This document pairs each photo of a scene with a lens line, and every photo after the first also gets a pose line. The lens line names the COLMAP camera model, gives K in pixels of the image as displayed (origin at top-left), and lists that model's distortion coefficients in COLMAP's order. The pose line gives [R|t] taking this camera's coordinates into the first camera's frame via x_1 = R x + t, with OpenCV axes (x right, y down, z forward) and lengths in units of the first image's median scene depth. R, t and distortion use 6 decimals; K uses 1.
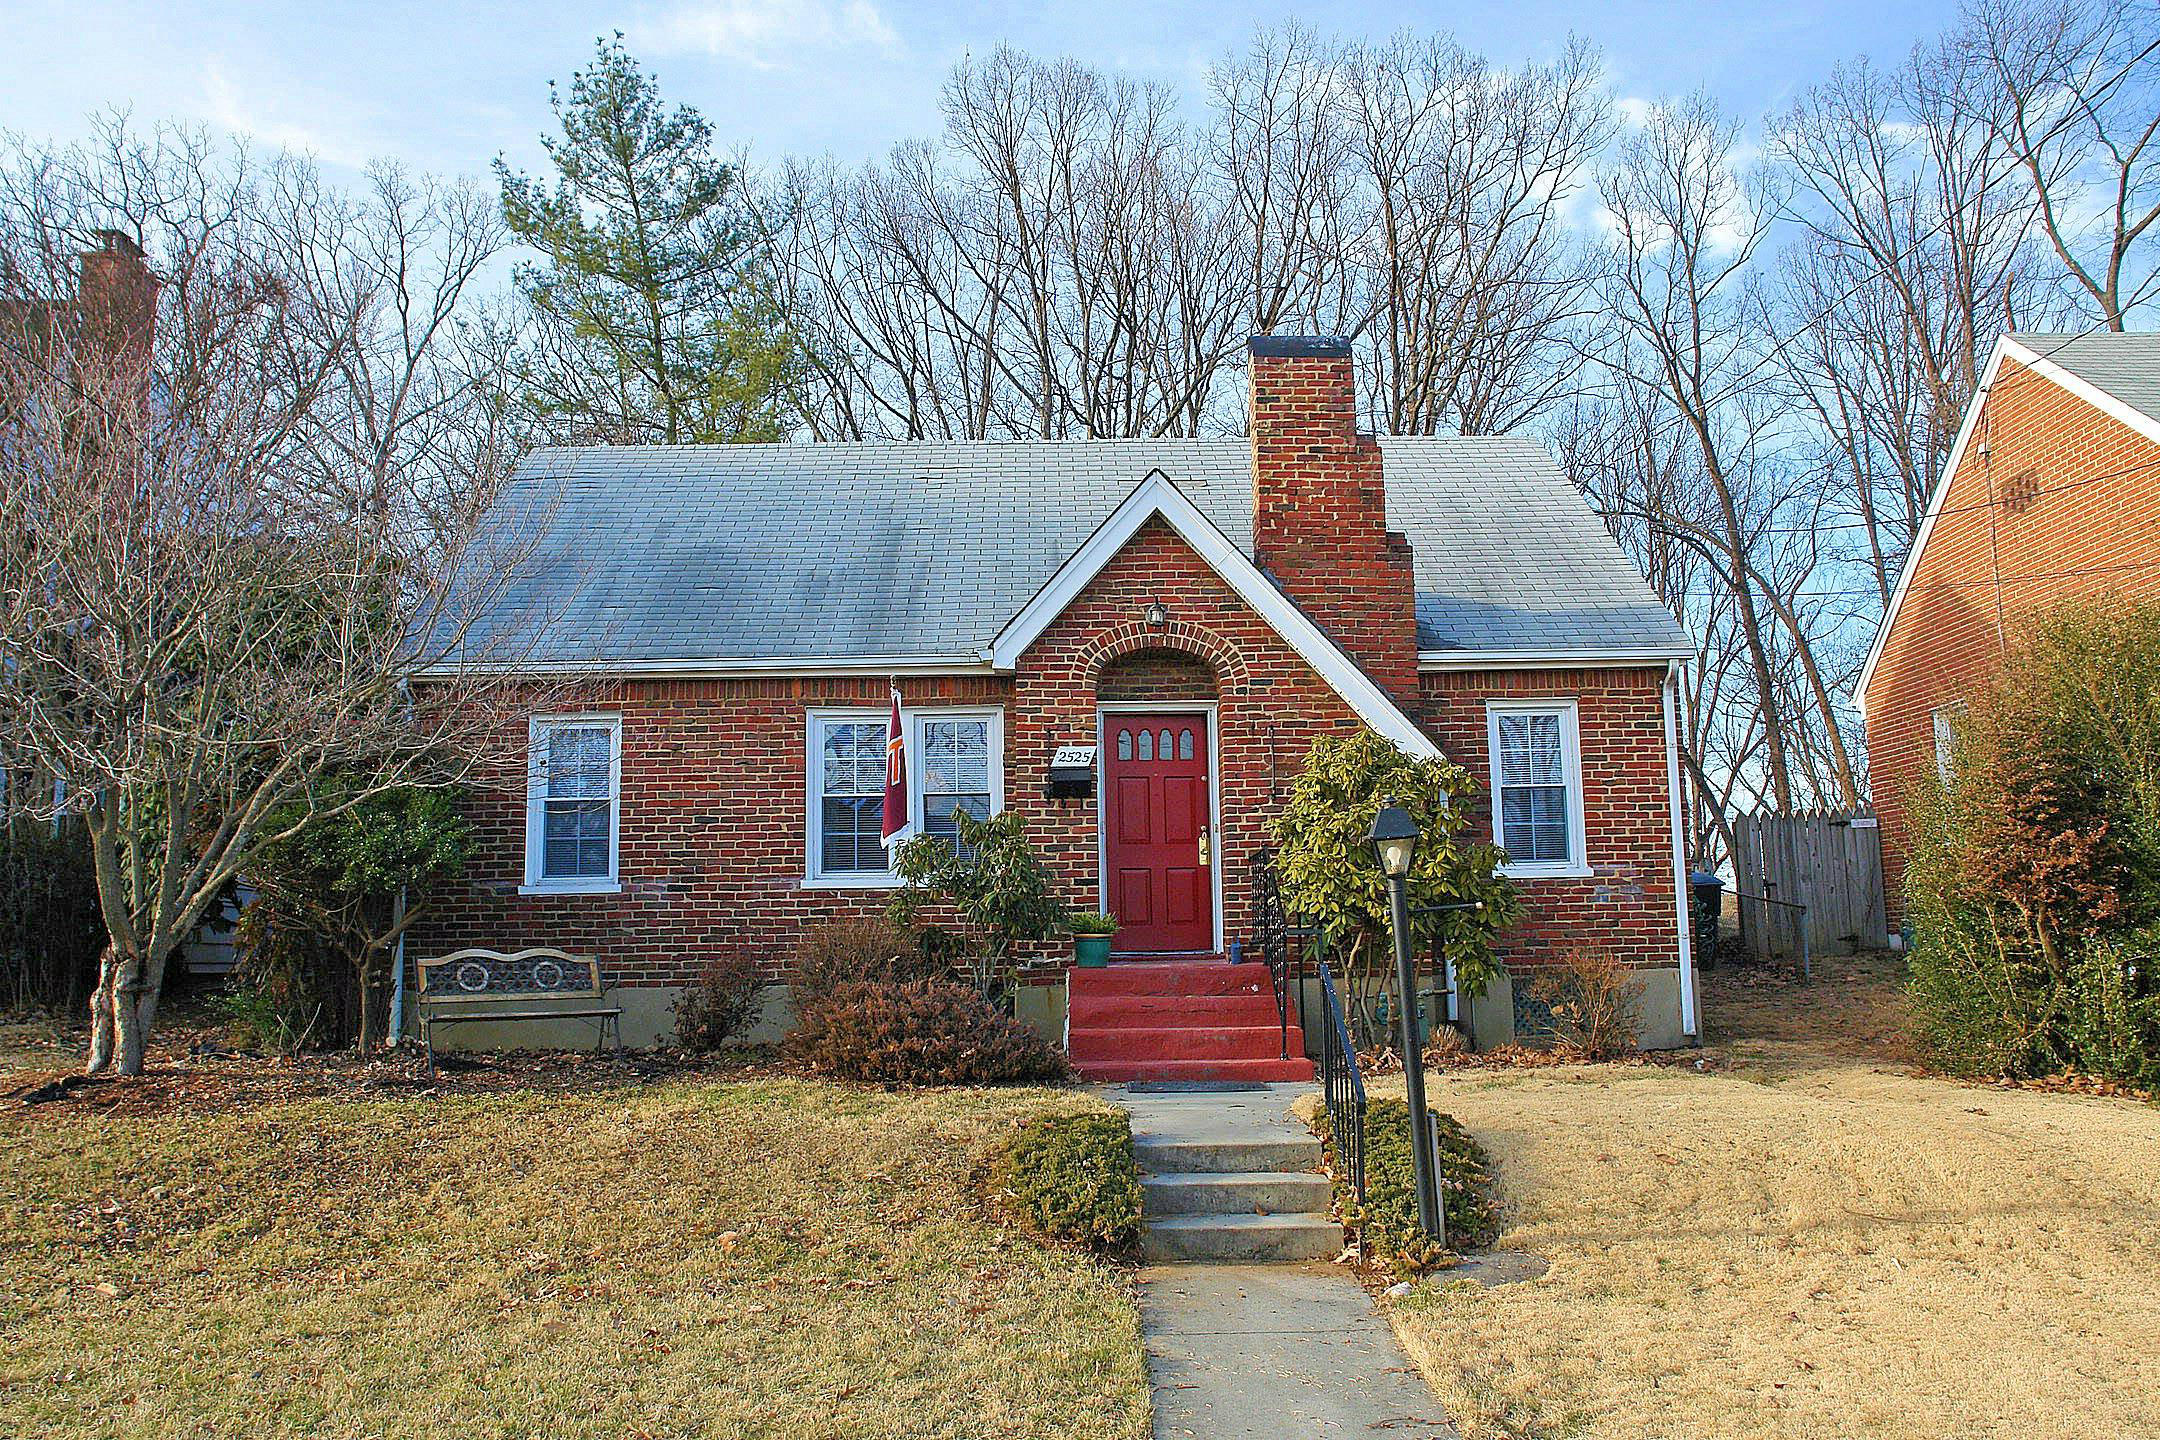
lens RADIAL K [[1491.6, 0, 1080.0], [0, 1491.6, 720.0], [0, 0, 1]] dist [-0.105056, 0.066986]
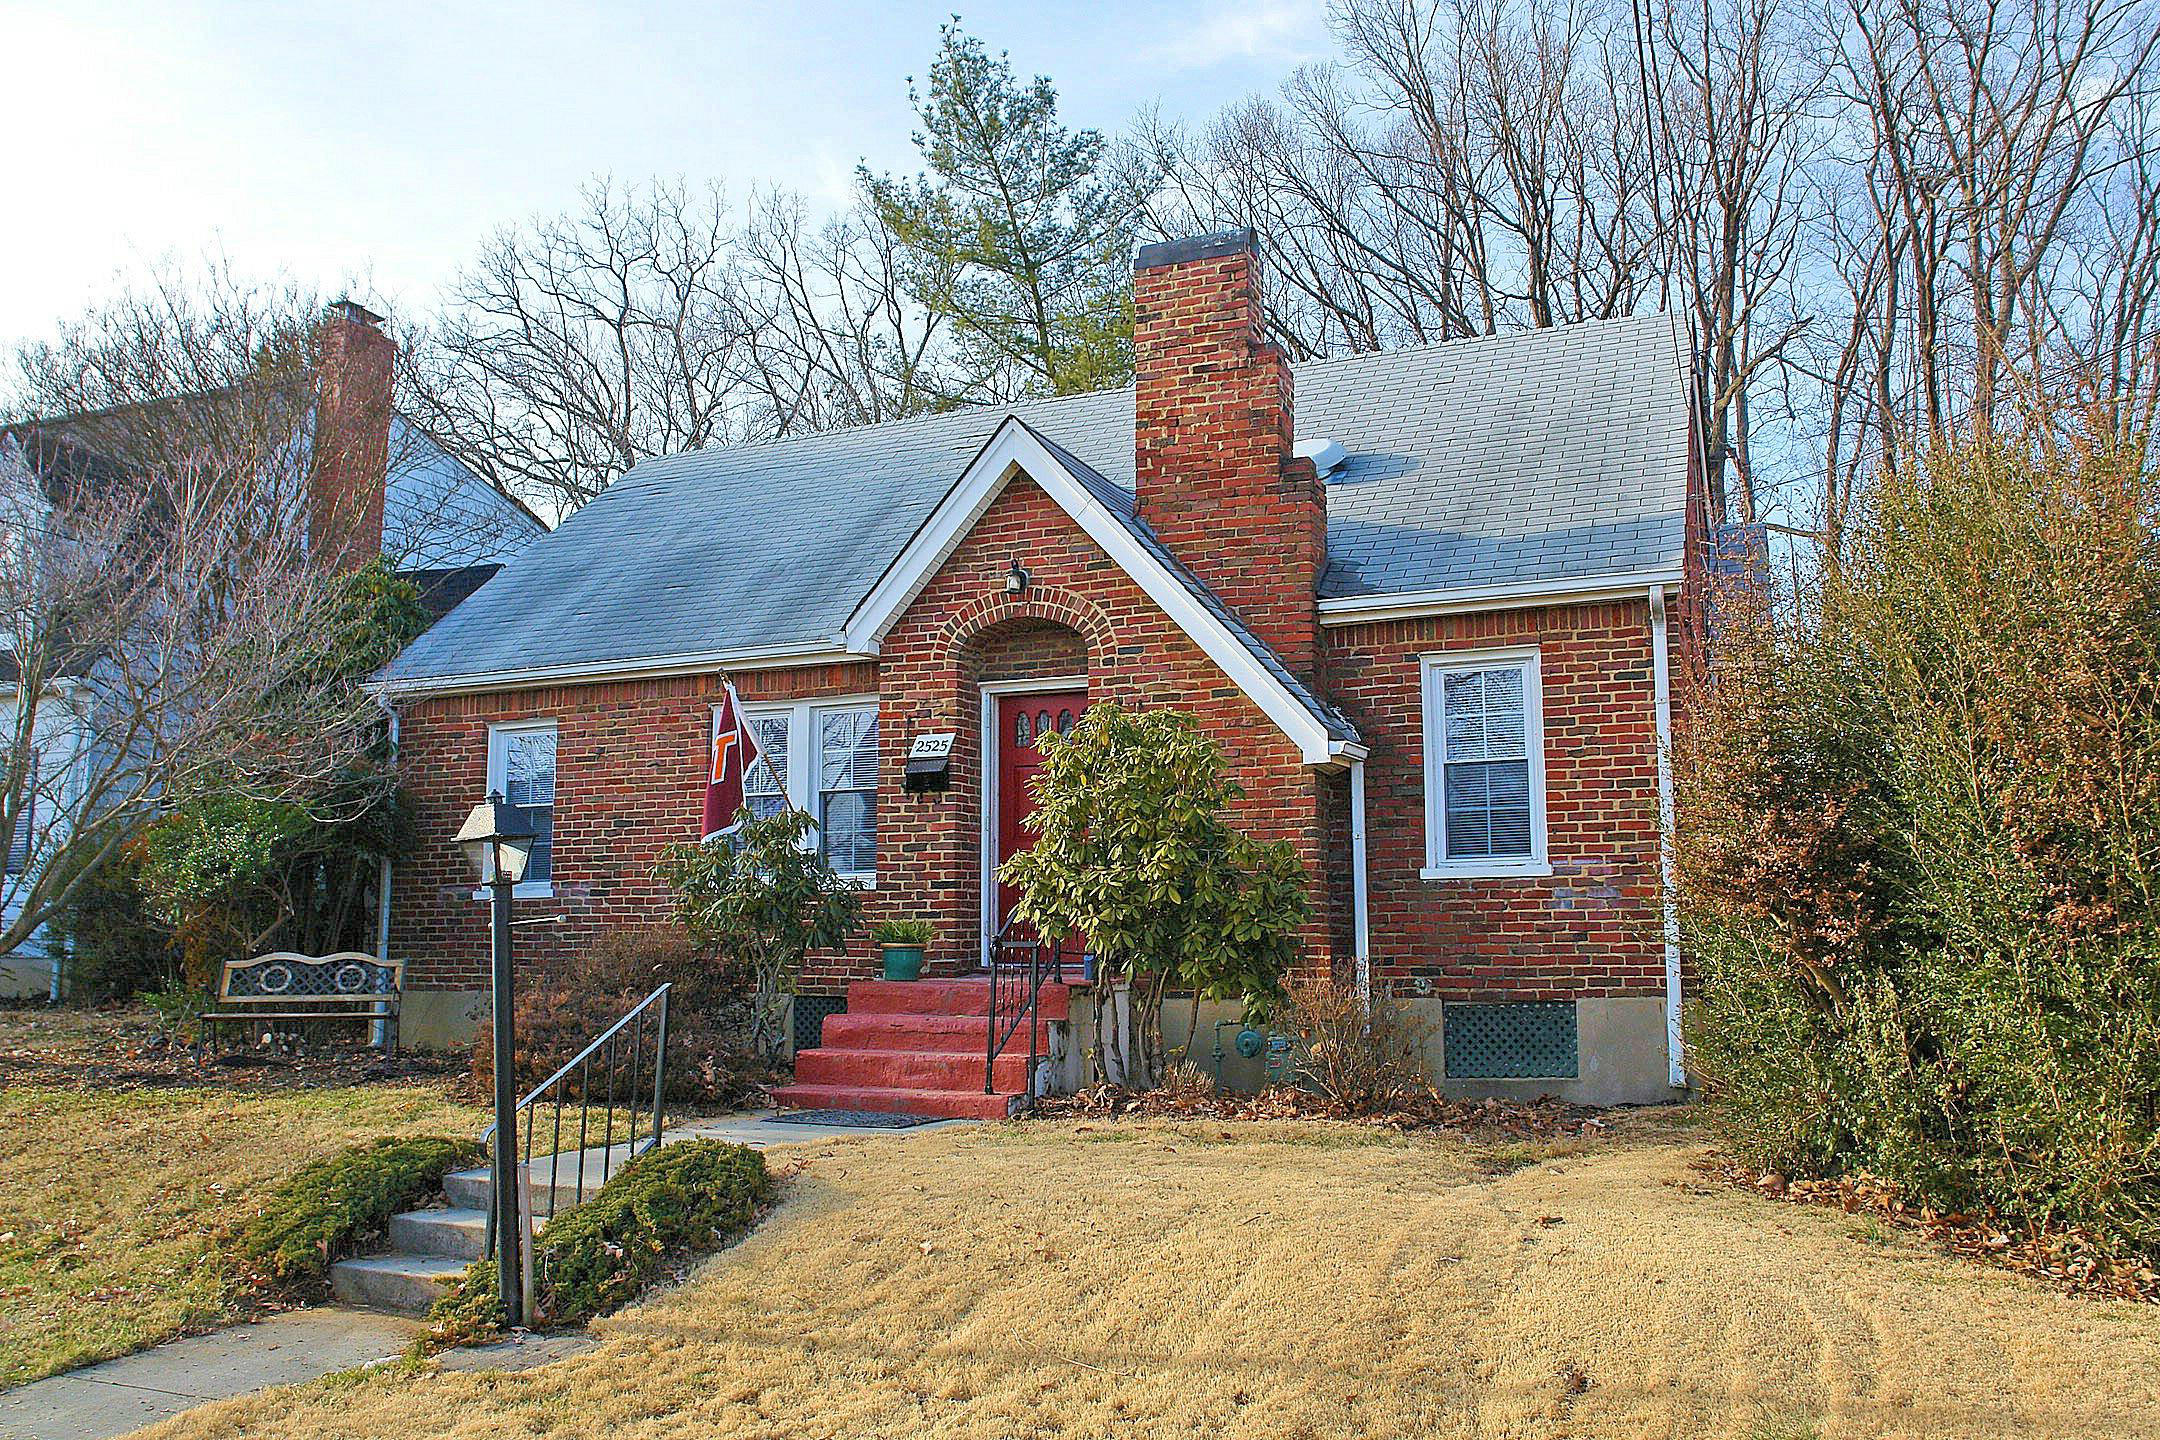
lens RADIAL K [[1590.4, 0, 1080.0], [0, 1590.4, 720.0], [0, 0, 1]] dist [-0.075767, 0.003051]
pose [[0.925376, -0.044129, -0.376473, 0.431490], [0.047790, 0.998857, 0.000387, 0.012701], [0.376026, -0.018350, 0.926427, 0.141748]]
